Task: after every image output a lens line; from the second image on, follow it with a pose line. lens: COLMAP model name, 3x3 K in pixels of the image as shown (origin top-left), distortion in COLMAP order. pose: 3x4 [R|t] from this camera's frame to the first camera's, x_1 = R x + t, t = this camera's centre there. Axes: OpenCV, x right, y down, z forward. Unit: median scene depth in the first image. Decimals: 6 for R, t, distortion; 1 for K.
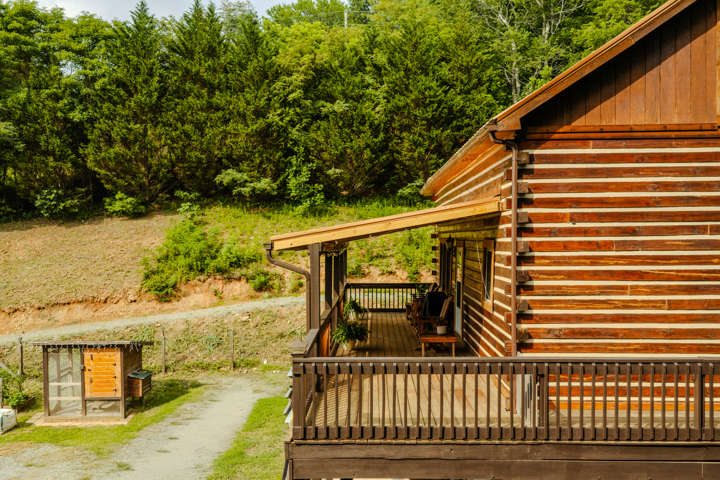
lens RADIAL K [[598.9, 0, 359.6], [0, 598.9, 239.7], [0, 0, 1]] dist [0.018649, -0.031176]
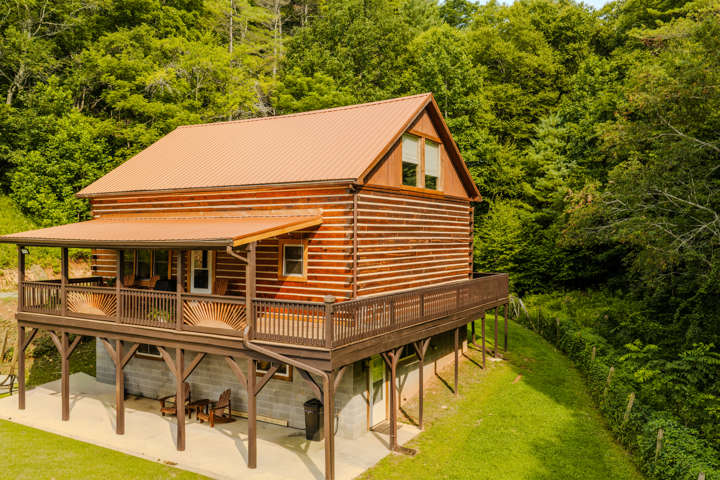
lens RADIAL K [[598.9, 0, 356.9], [0, 598.9, 238.6], [0, 0, 1]] dist [0.018649, -0.031176]
pose [[0.491907, 0.000076, 0.870648, -1.444657], [0.001446, 0.999999, -0.000904, -0.000153], [-0.870647, 0.001703, 0.491906, 0.026950]]
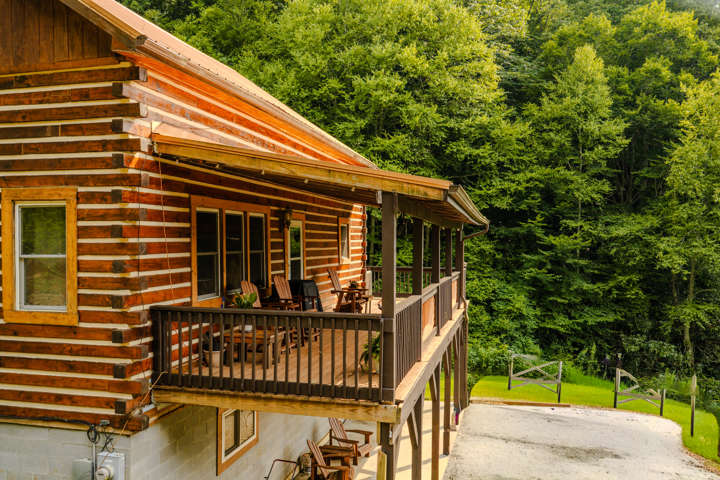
lens RADIAL K [[598.9, 0, 357.9], [0, 598.9, 244.6], [0, 0, 1]] dist [0.018649, -0.031176]
pose [[-0.975881, -0.006494, 0.218208, -0.228347], [-0.003968, 0.999920, 0.012012, 0.058028], [-0.218269, 0.010857, -0.975828, 3.013477]]
